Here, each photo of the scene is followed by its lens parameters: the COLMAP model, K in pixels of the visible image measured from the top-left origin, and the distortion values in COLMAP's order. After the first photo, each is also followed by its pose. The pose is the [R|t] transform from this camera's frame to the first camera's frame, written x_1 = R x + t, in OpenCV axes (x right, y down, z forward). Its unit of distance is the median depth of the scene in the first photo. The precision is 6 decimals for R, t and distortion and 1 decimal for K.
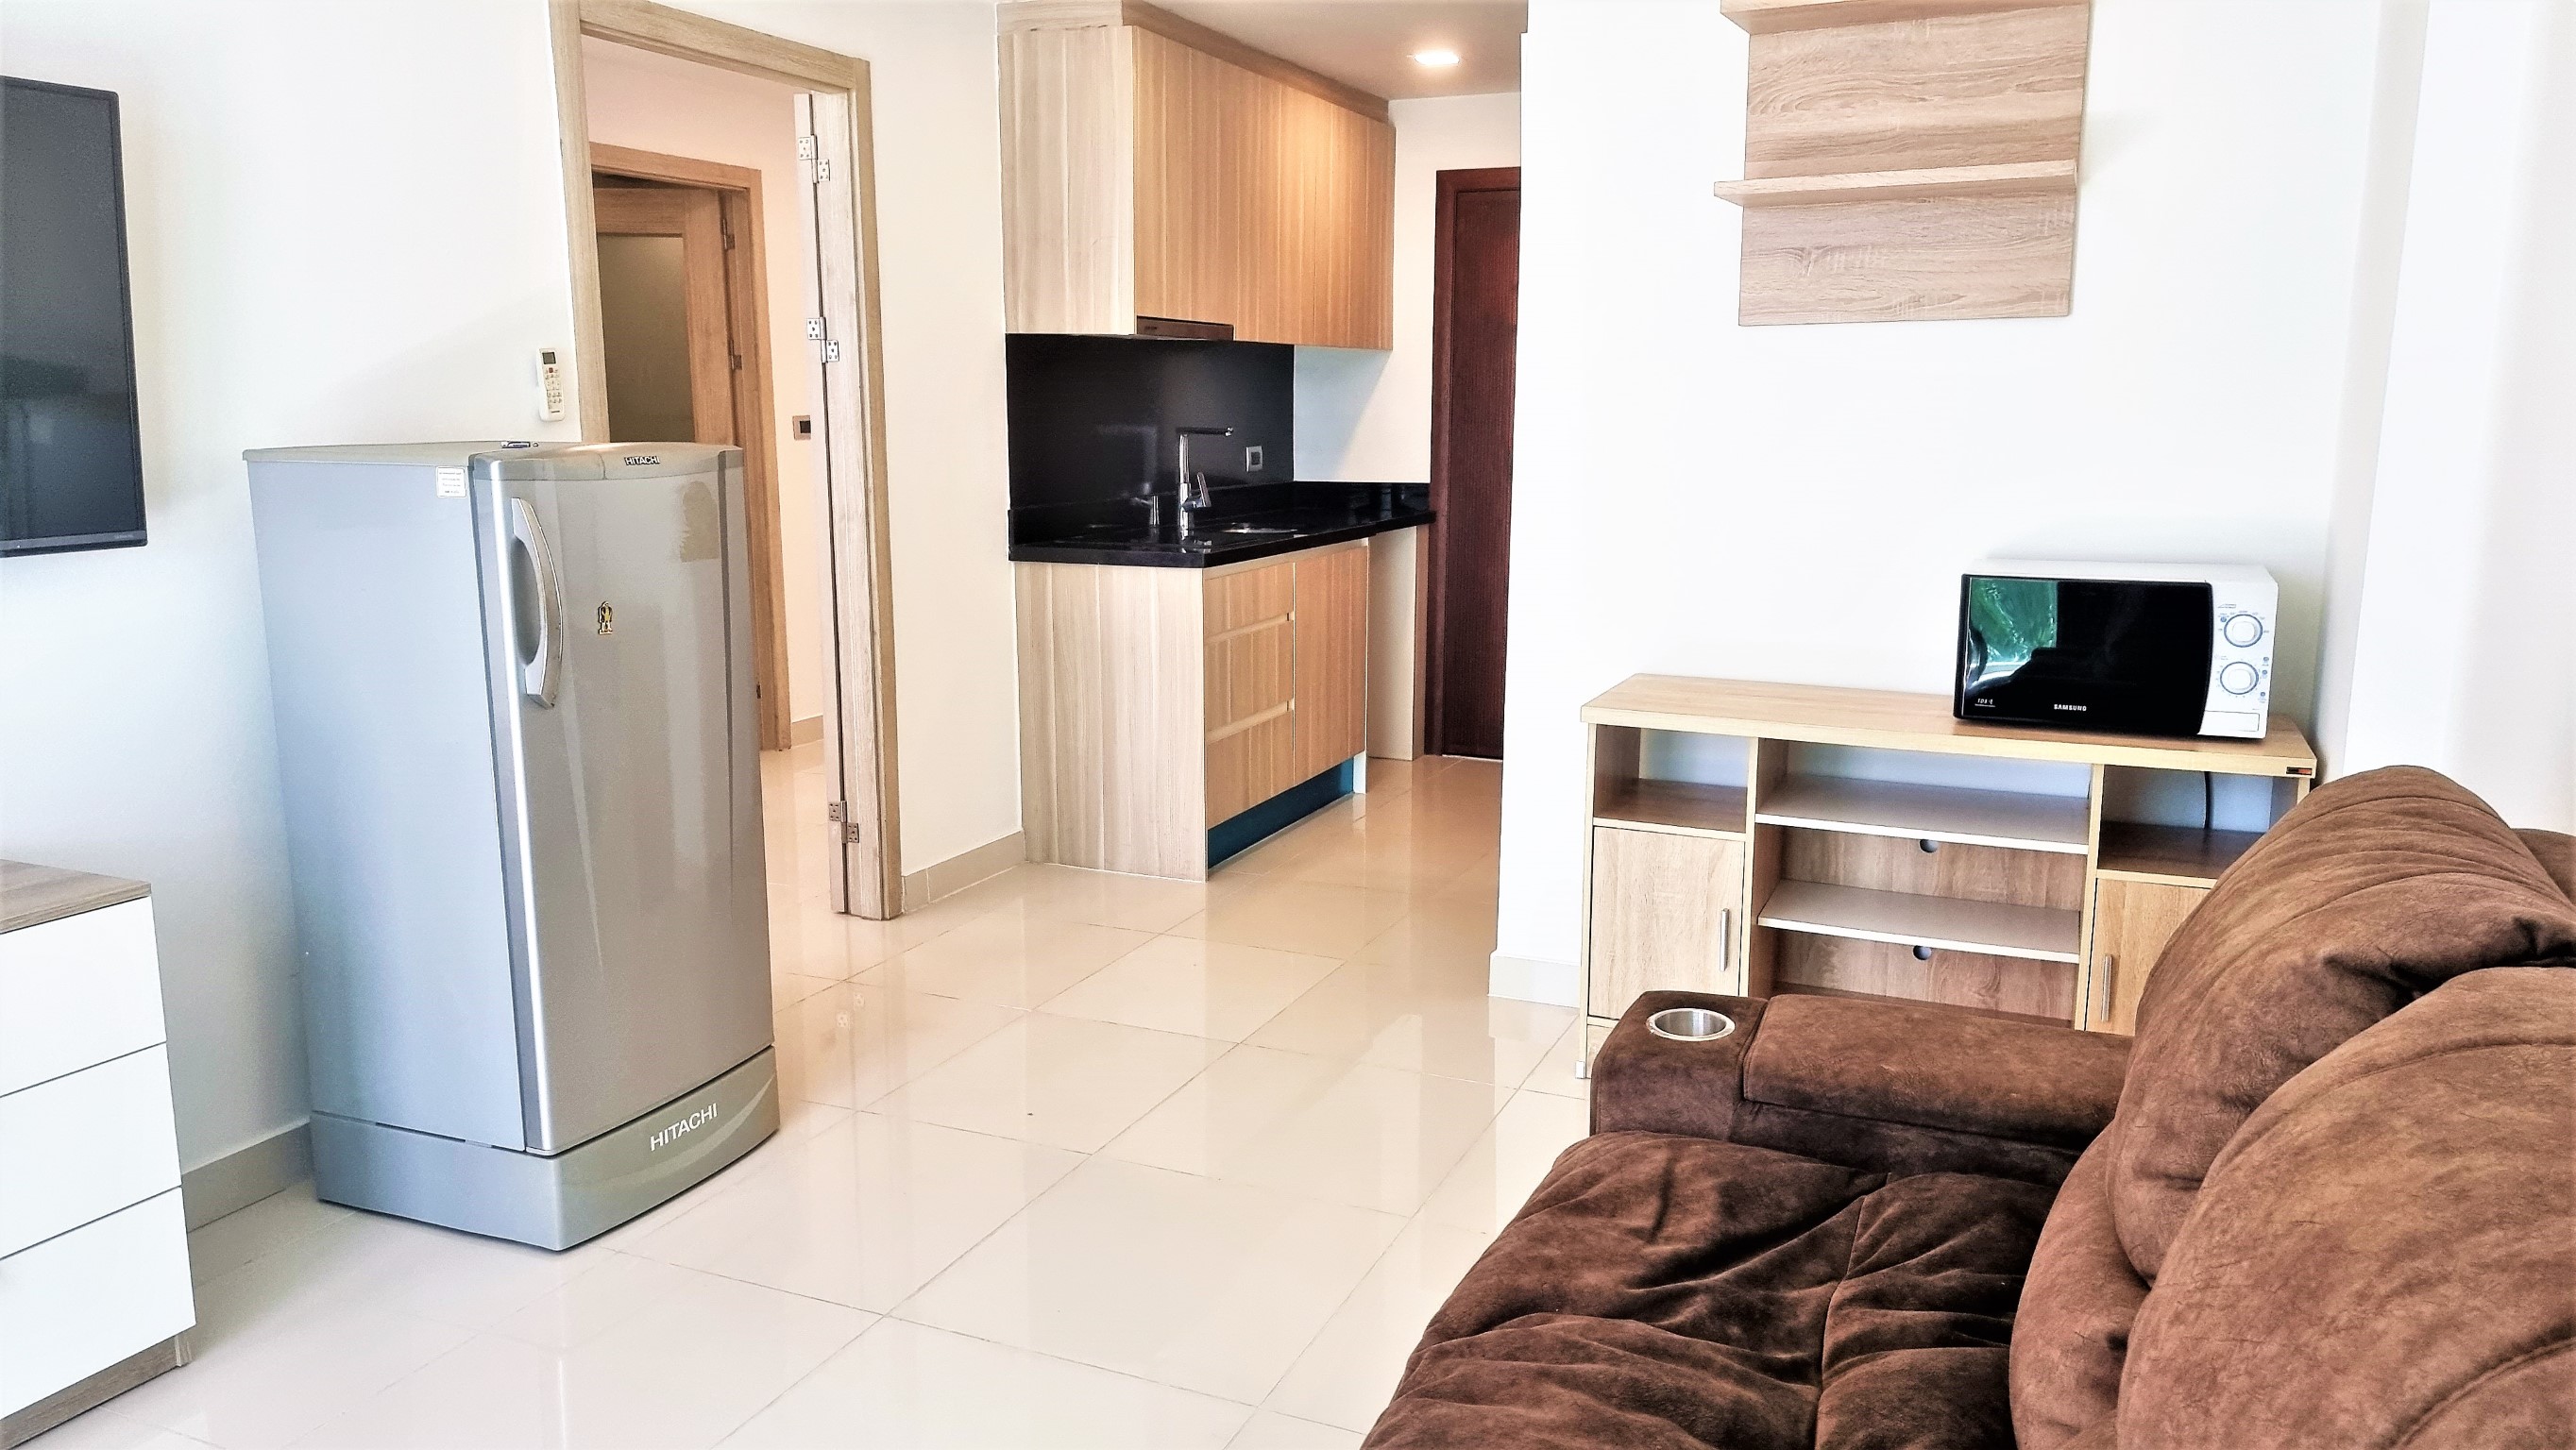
lens RADIAL K [[1810.7, 0, 1288.0], [0, 1810.7, 725.0], [0, 0, 1]] dist [0.060535, -0.043703]
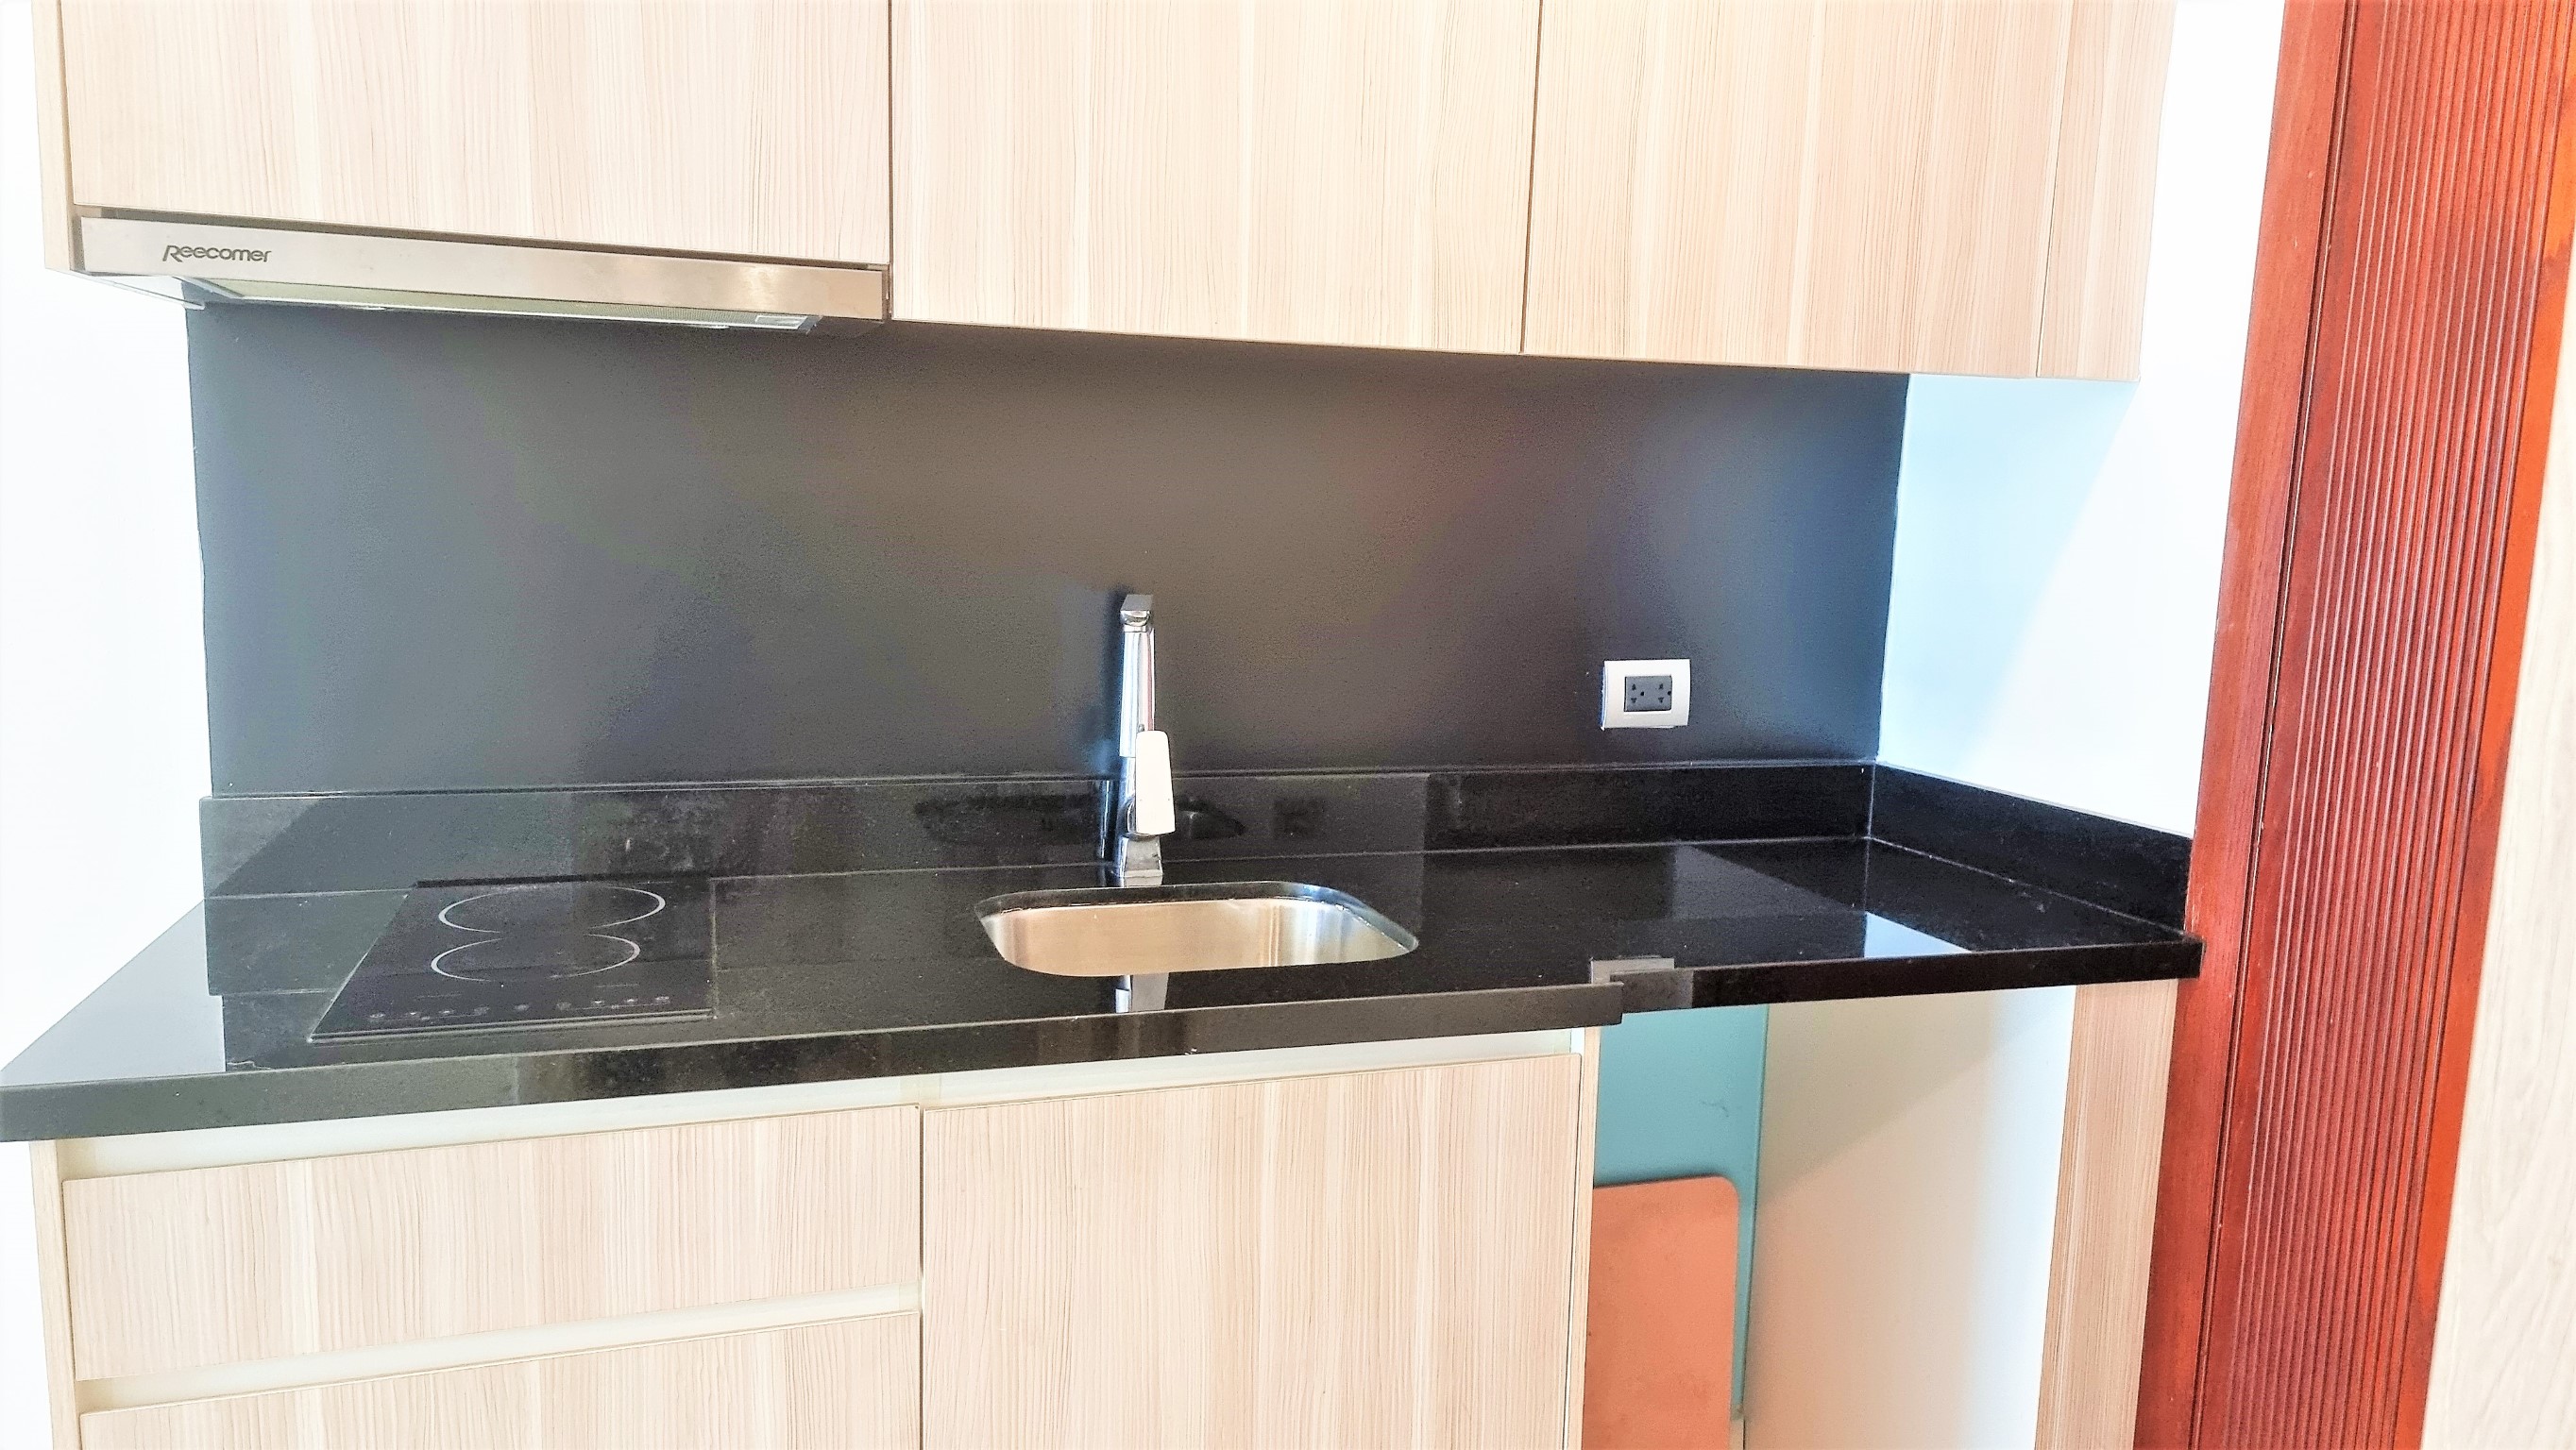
lens RADIAL K [[1817.6, 0, 1264.4], [0, 1817.6, 734.6], [0, 0, 1]] dist [0.092684, -0.083510]
pose [[0.658469, 0.121126, -0.742797, 0.195006], [-0.162728, 0.986531, 0.016618, -0.130817], [0.734805, 0.109931, 0.669311, 0.697784]]
